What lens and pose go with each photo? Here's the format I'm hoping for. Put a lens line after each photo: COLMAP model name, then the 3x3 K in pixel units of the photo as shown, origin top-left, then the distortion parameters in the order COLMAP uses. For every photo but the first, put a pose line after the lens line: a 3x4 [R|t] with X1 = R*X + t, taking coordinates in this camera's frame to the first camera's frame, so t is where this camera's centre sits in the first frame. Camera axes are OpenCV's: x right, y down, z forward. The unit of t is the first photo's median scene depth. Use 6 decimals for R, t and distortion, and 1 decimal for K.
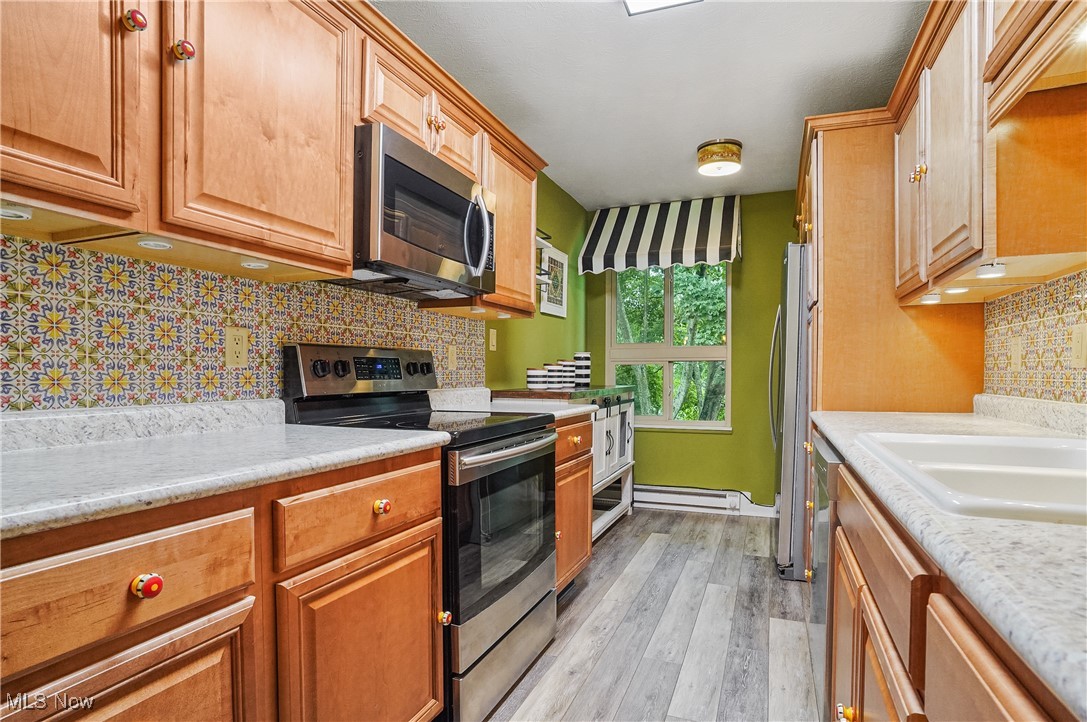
lens RADIAL K [[583.0, 0, 541.0], [0, 583.0, 382.7], [0, 0, 1]] dist [-0.040390, 0.008266]
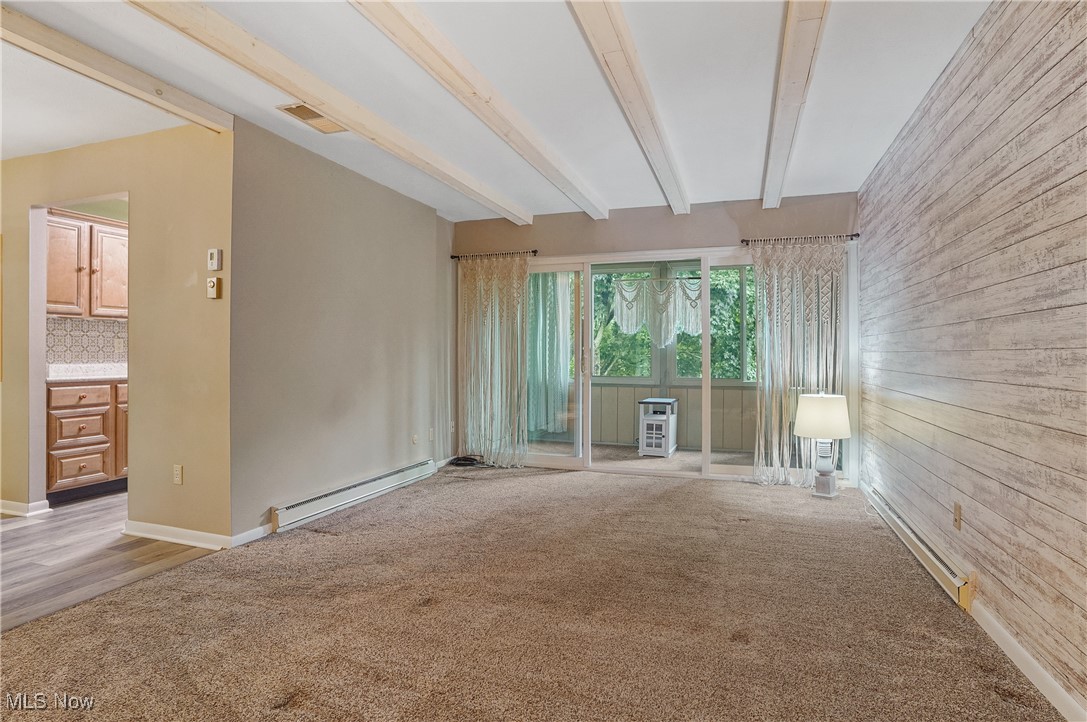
lens RADIAL K [[583.0, 0, 540.8], [0, 583.0, 355.6], [0, 0, 1]] dist [-0.040390, 0.008266]
pose [[0.998559, 0.006607, 0.053257, 0.510676], [-0.005727, 0.999845, -0.016656, 0.009695], [-0.053359, 0.016327, 0.998442, -0.705400]]
